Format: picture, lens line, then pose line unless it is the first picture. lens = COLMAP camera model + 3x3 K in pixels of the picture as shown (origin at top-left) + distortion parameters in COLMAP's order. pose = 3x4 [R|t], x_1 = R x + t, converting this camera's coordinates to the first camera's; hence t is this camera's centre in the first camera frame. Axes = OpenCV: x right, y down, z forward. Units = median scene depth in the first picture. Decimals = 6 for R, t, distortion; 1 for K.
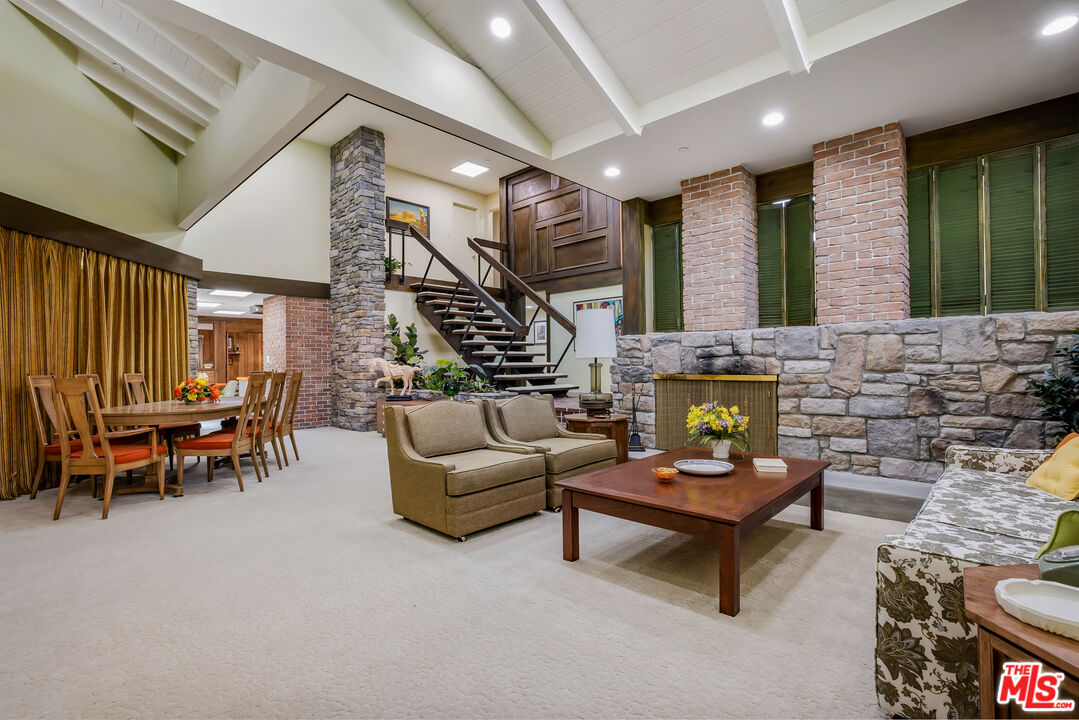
lens RADIAL K [[491.2, 0, 536.8], [0, 491.2, 360.4], [0, 0, 1]] dist [-0.012860, 0.001356]
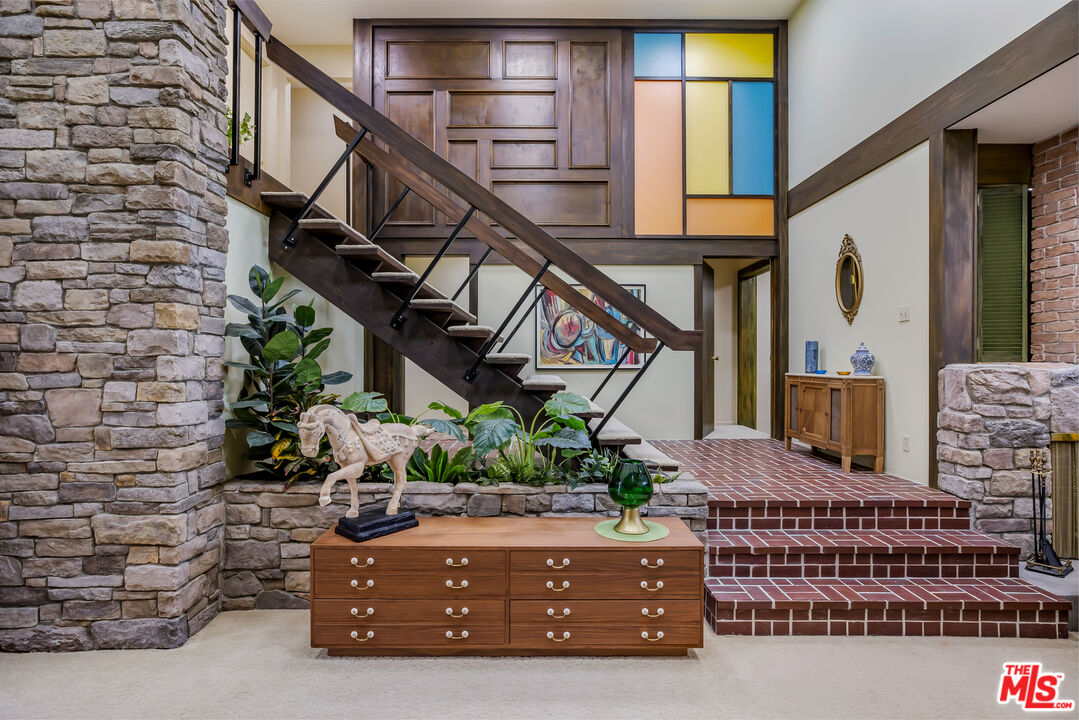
lens RADIAL K [[559.7, 0, 539.7], [0, 559.7, 359.8], [0, 0, 1]] dist [-0.014030, 0.014603]
pose [[0.725161, 0.012678, 0.688463, -0.813869], [-0.014284, 0.999892, -0.003368, -0.060047], [-0.688432, -0.007392, 0.725264, 1.129748]]
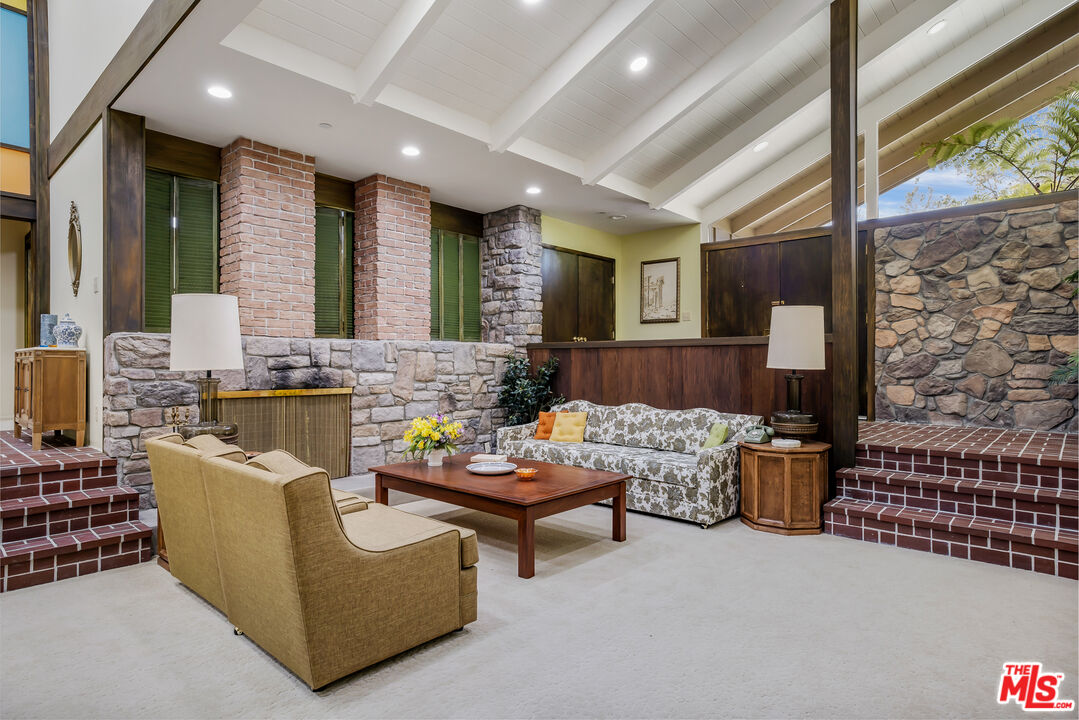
lens RADIAL K [[589.0, 0, 544.1], [0, 589.0, 359.6], [0, 0, 1]] dist [-0.012281, 0.015091]
pose [[-0.020522, 0.017214, 0.999641, -0.727299], [-0.004389, 0.999841, -0.017308, -0.007730], [-0.999780, -0.004743, -0.020443, 0.641161]]
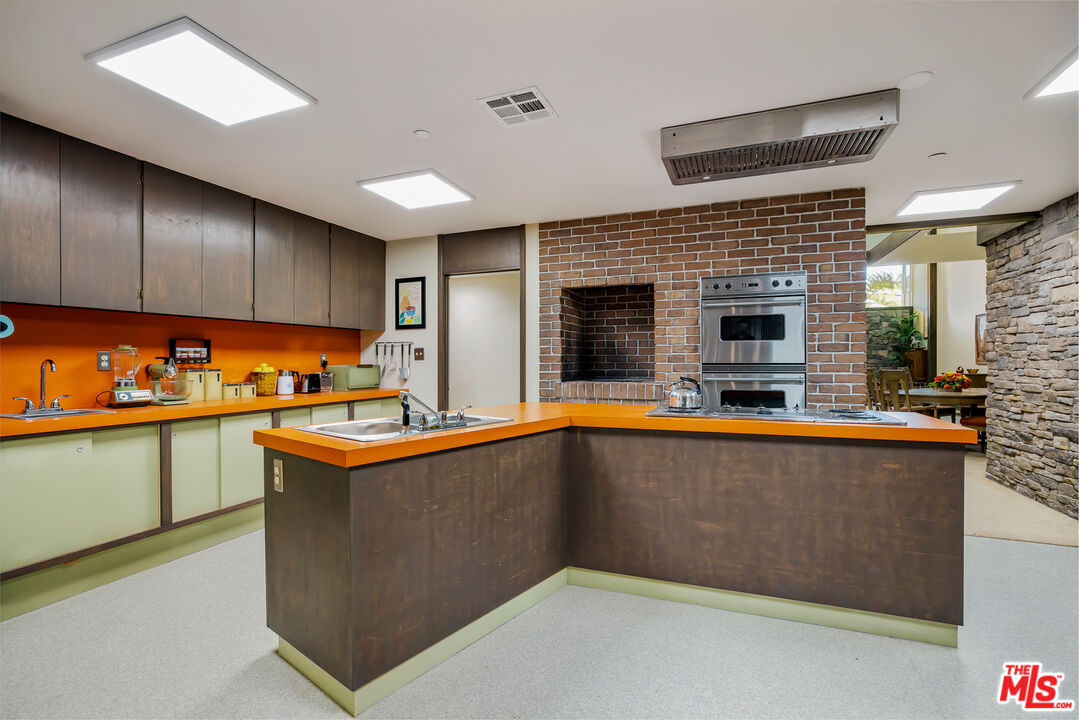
lens RADIAL K [[491.2, 0, 535.8], [0, 491.2, 361.8], [0, 0, 1]] dist [-0.012860, 0.001356]
pose [[-0.372088, 0.010286, 0.928140, -1.768589], [0.000960, 0.999942, -0.010697, 0.029036], [-0.928197, -0.003090, -0.372077, 2.992777]]
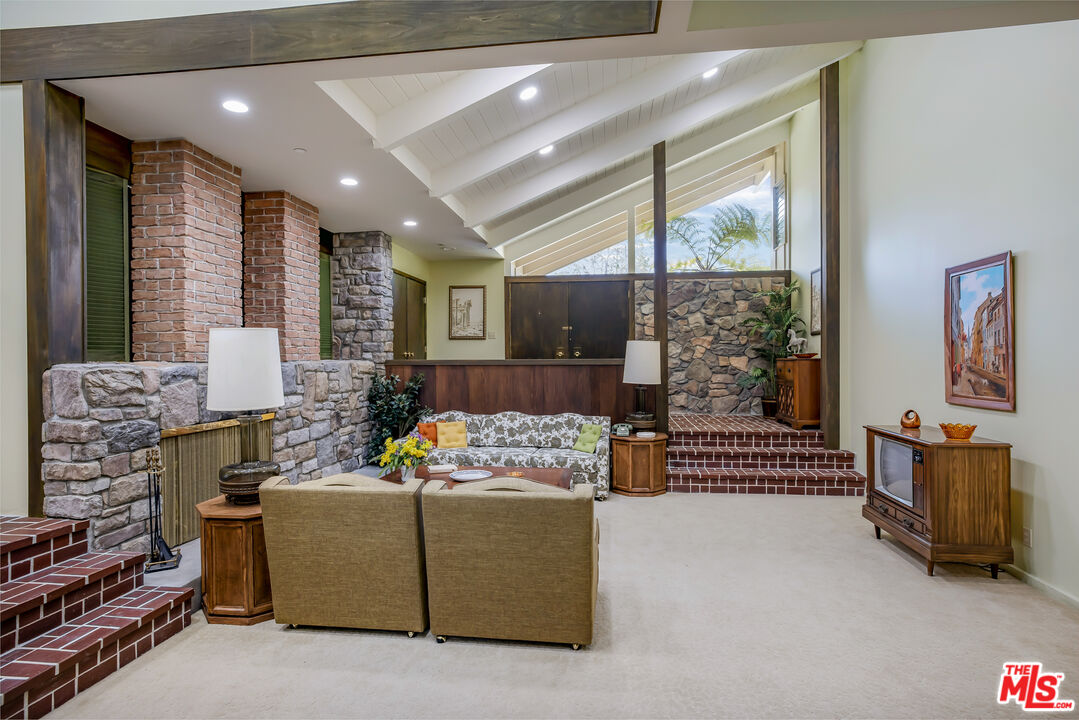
lens RADIAL K [[559.7, 0, 535.8], [0, 559.7, 360.1], [0, 0, 1]] dist [-0.014030, 0.014603]
pose [[-0.582091, 0.012444, 0.813028, -0.712833], [0.007882, 0.999922, -0.009661, -0.058852], [-0.813085, 0.000785, -0.582144, 1.235903]]
